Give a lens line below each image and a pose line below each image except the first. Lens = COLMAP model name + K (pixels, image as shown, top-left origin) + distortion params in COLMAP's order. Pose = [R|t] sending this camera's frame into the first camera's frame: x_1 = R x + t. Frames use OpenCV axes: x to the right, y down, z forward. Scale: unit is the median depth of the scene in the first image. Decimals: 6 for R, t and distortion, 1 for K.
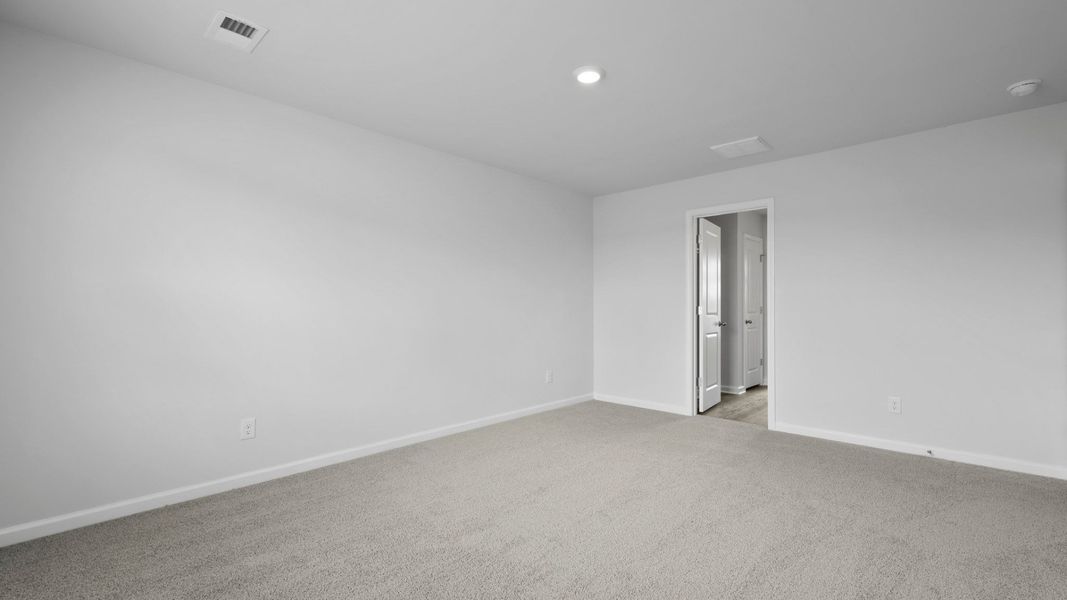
lens RADIAL K [[437.1, 0, 539.0], [0, 437.1, 300.2], [0, 0, 1]] dist [-0.000924, 0.002630]
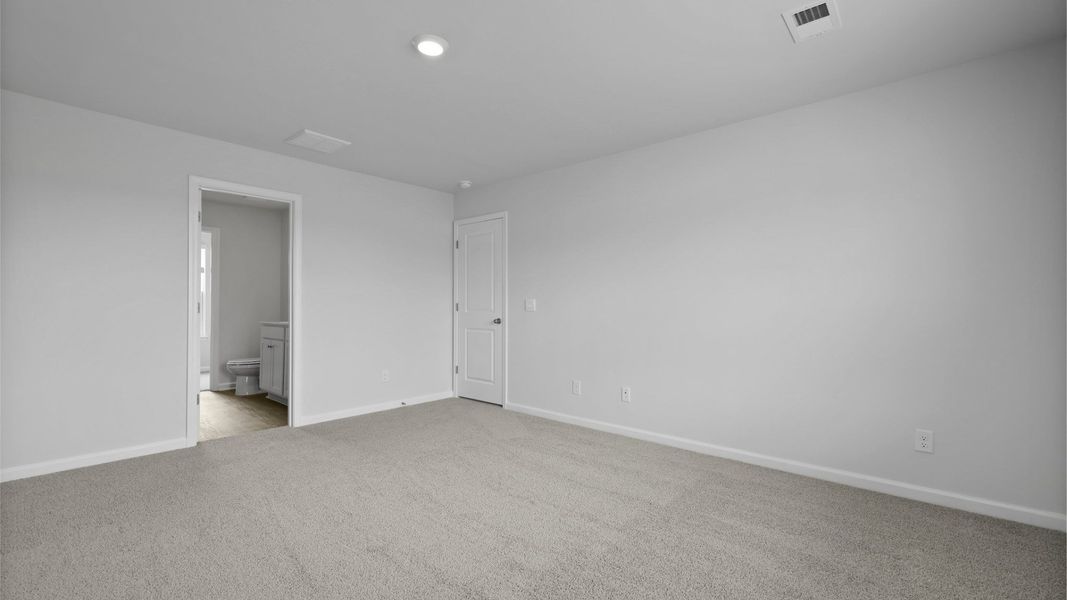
lens RADIAL K [[437.1, 0, 542.8], [0, 437.1, 296.6], [0, 0, 1]] dist [-0.000924, 0.002630]
pose [[-0.024982, 0.010455, 0.999633, -0.527163], [-0.015218, 0.999825, -0.010837, -0.000384], [-0.999572, -0.015484, -0.024818, 0.522897]]
